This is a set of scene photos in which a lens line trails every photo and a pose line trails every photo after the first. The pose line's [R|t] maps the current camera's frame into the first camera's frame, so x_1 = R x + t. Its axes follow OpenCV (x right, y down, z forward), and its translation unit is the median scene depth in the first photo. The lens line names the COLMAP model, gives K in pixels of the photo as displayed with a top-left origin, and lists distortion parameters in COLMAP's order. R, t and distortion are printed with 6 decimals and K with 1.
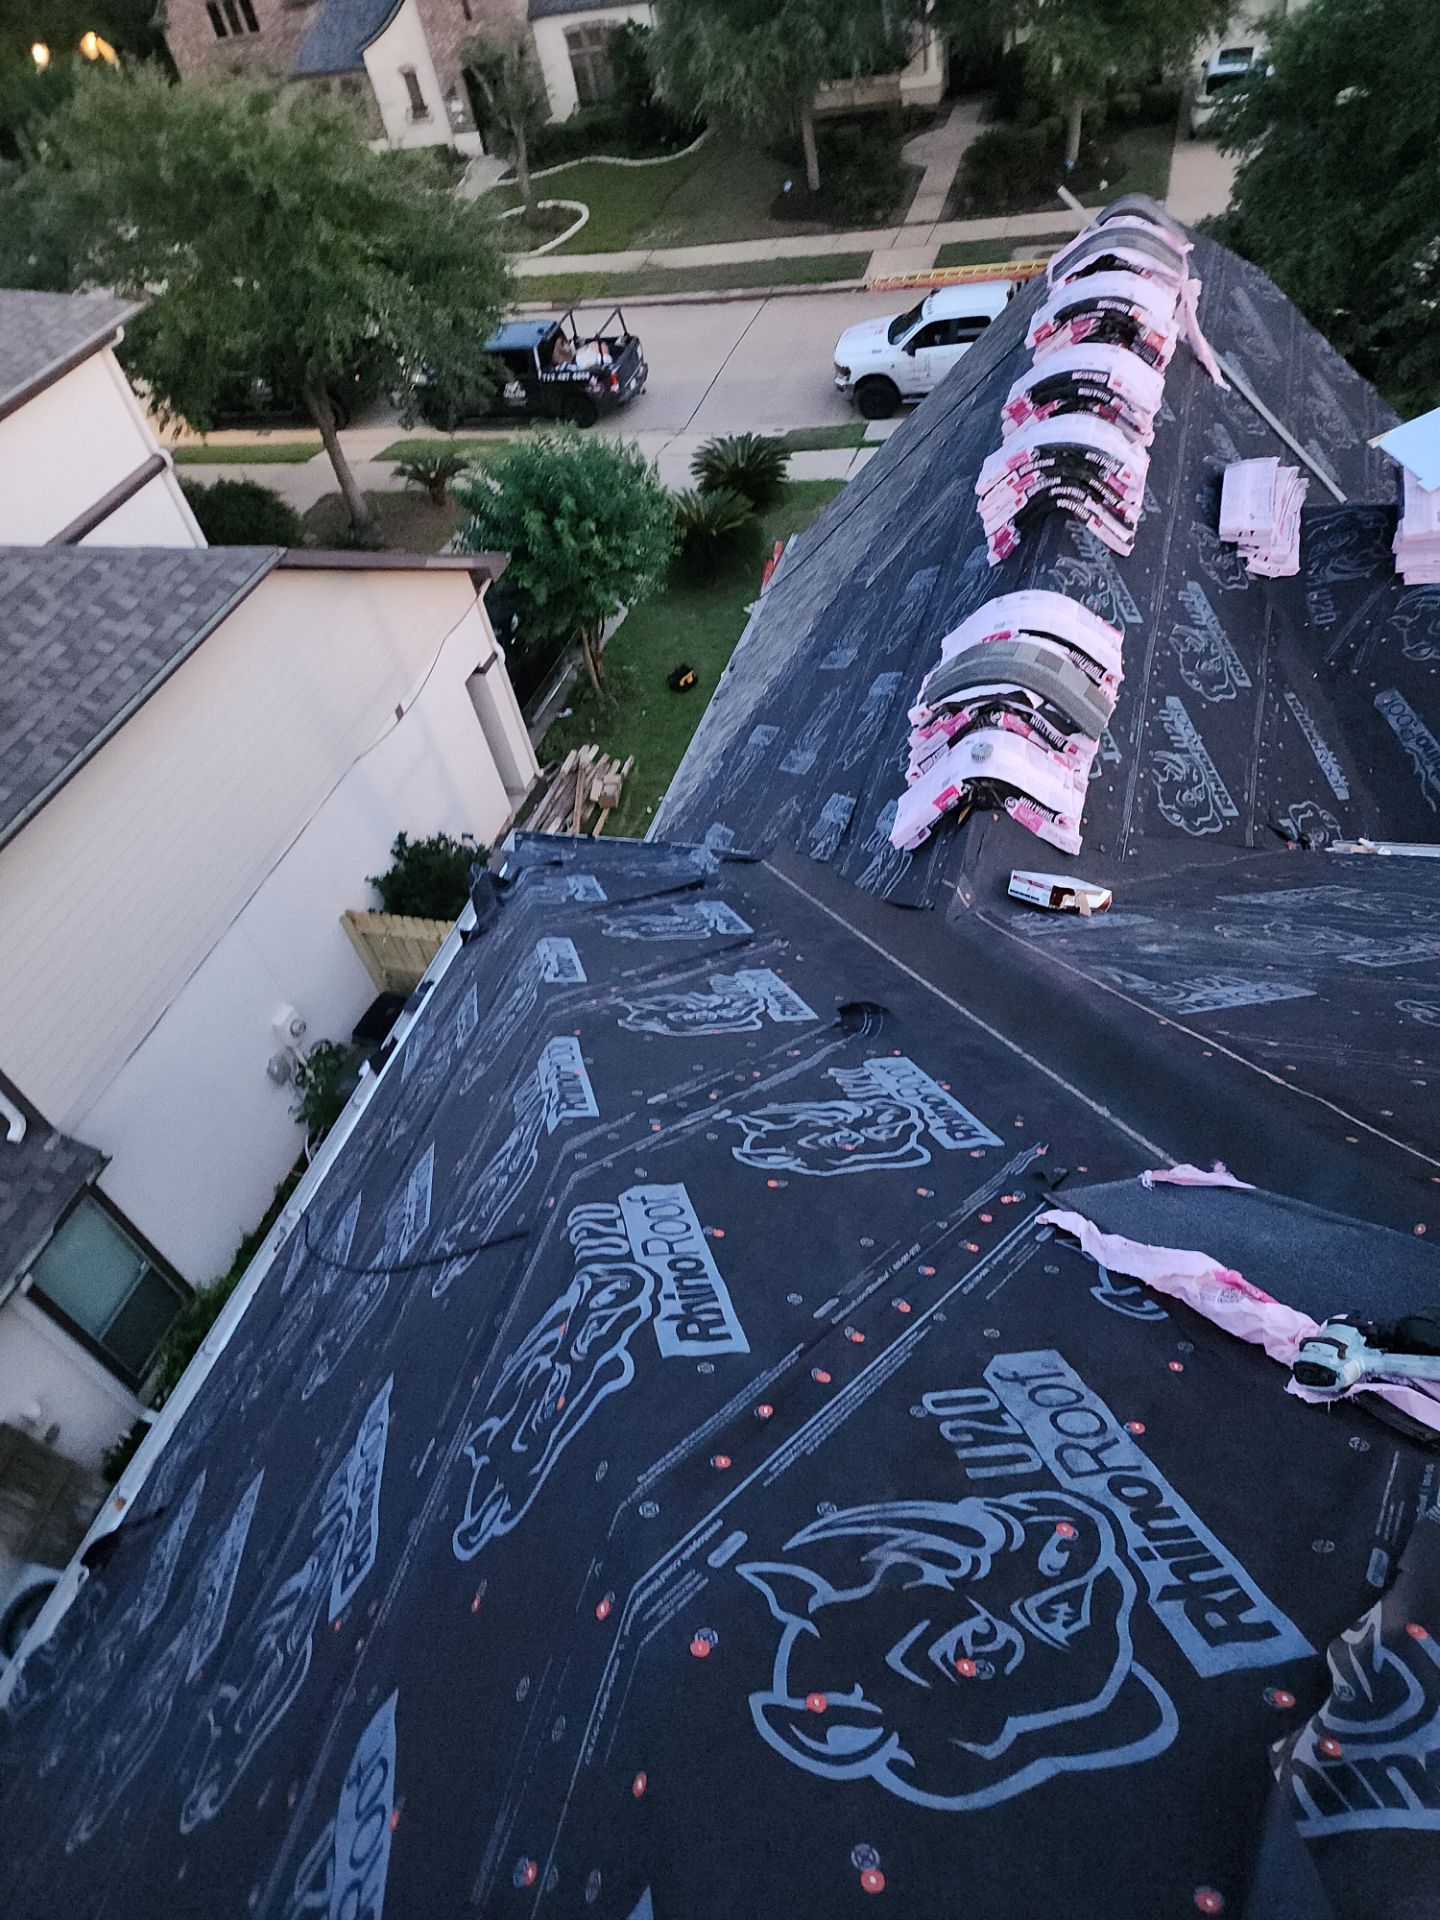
lens RADIAL K [[1312.4, 0, 720.0], [0, 1312.4, 960.0], [0, 0, 1]] dist [0.045890, -0.006237]
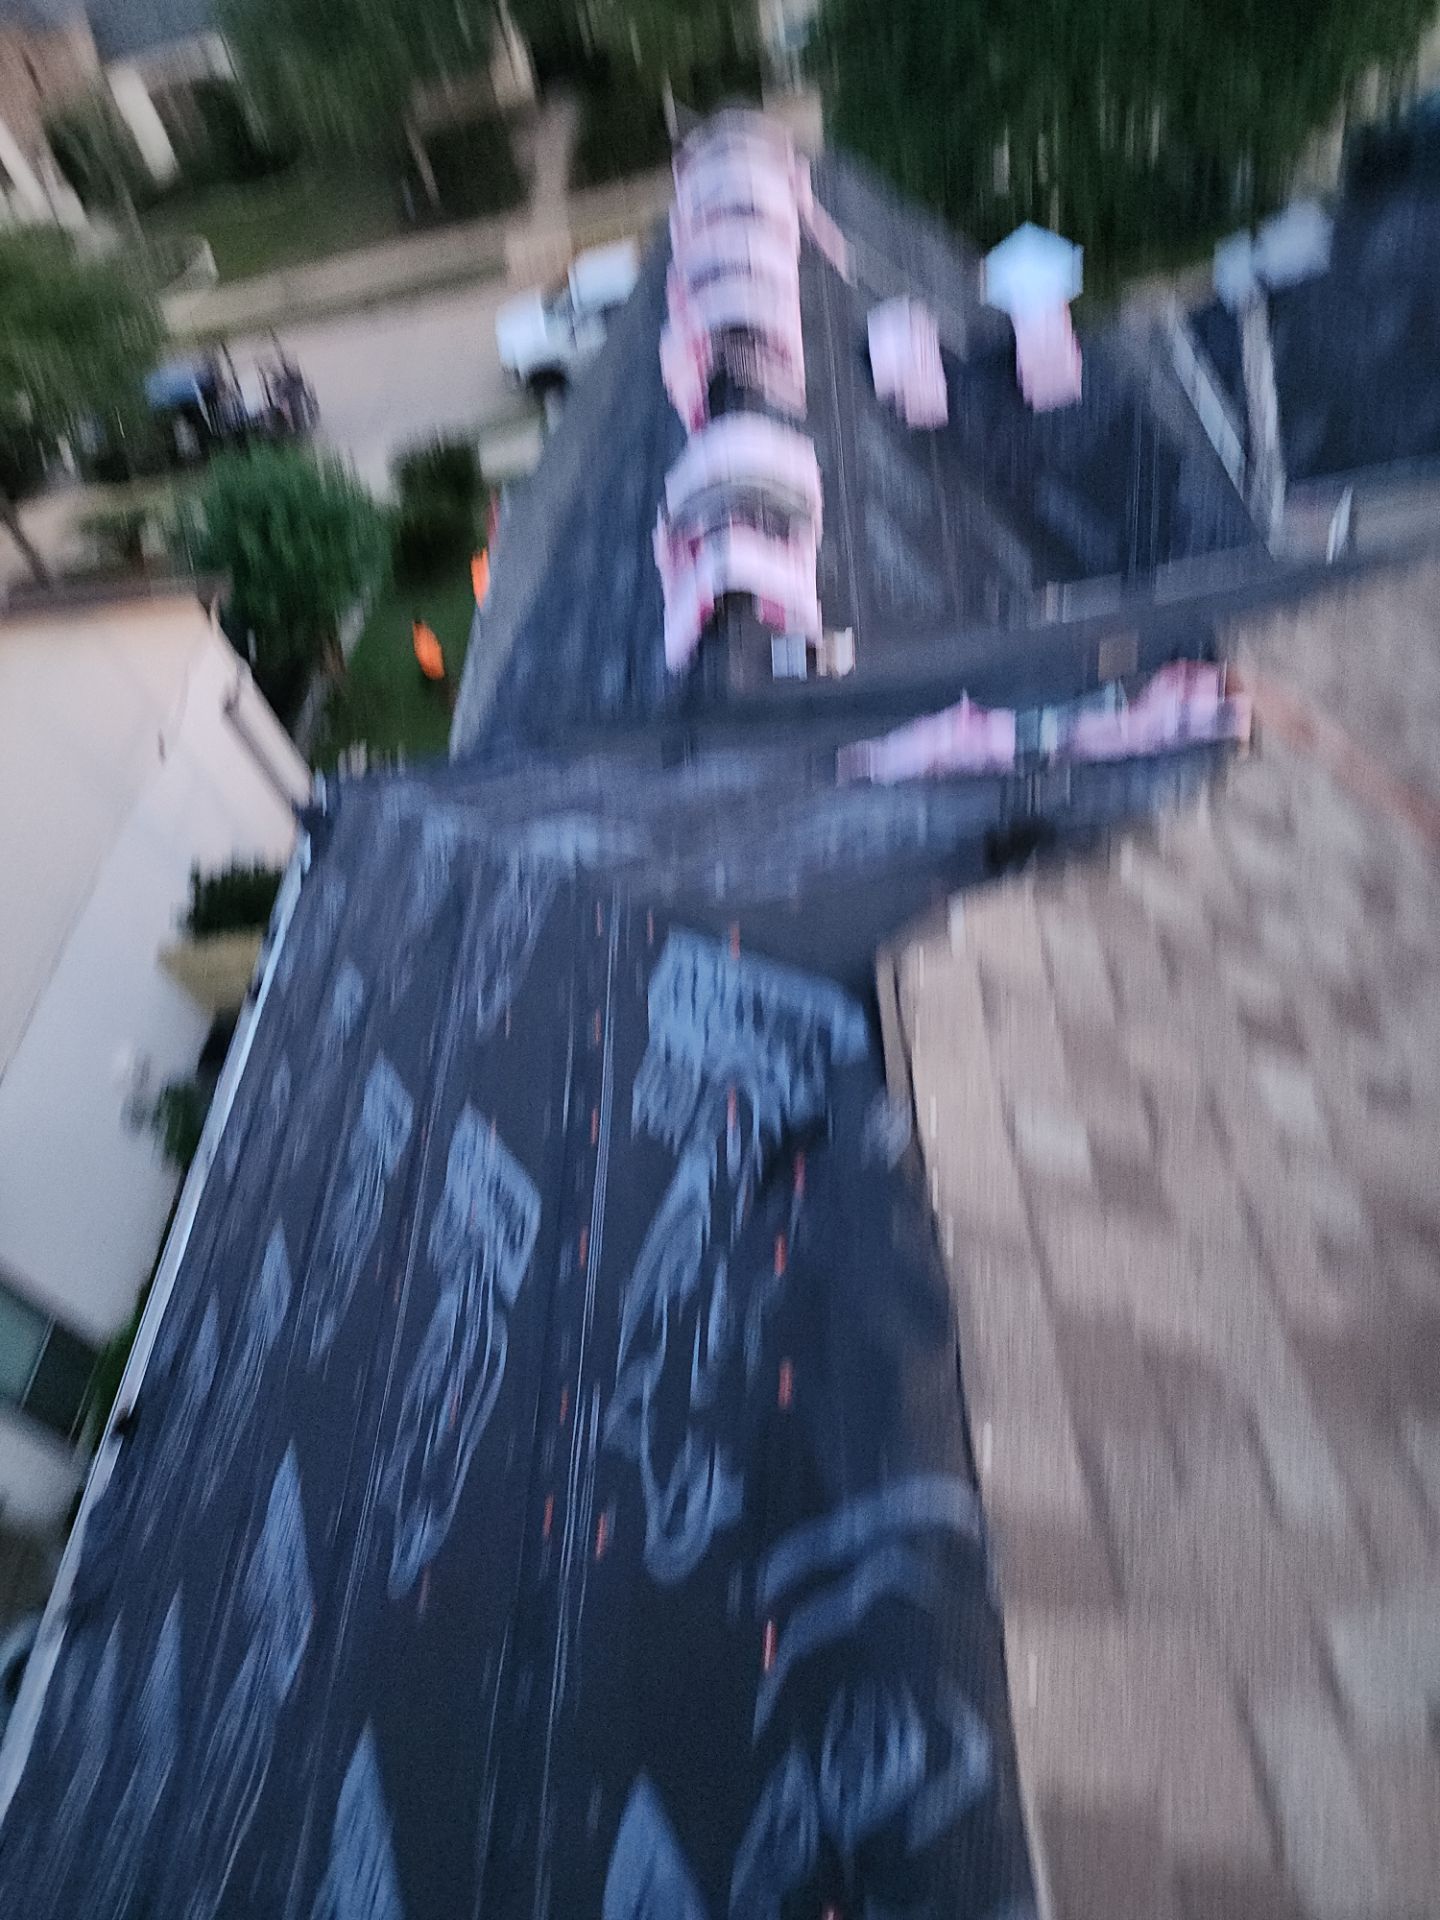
lens RADIAL K [[1312.4, 0, 720.0], [0, 1312.4, 960.0], [0, 0, 1]] dist [0.045890, -0.006237]
pose [[0.958337, -0.245942, 0.145265, -0.040803], [0.247436, 0.968871, 0.007985, 0.119481], [-0.142707, 0.028292, 0.989361, -0.100296]]
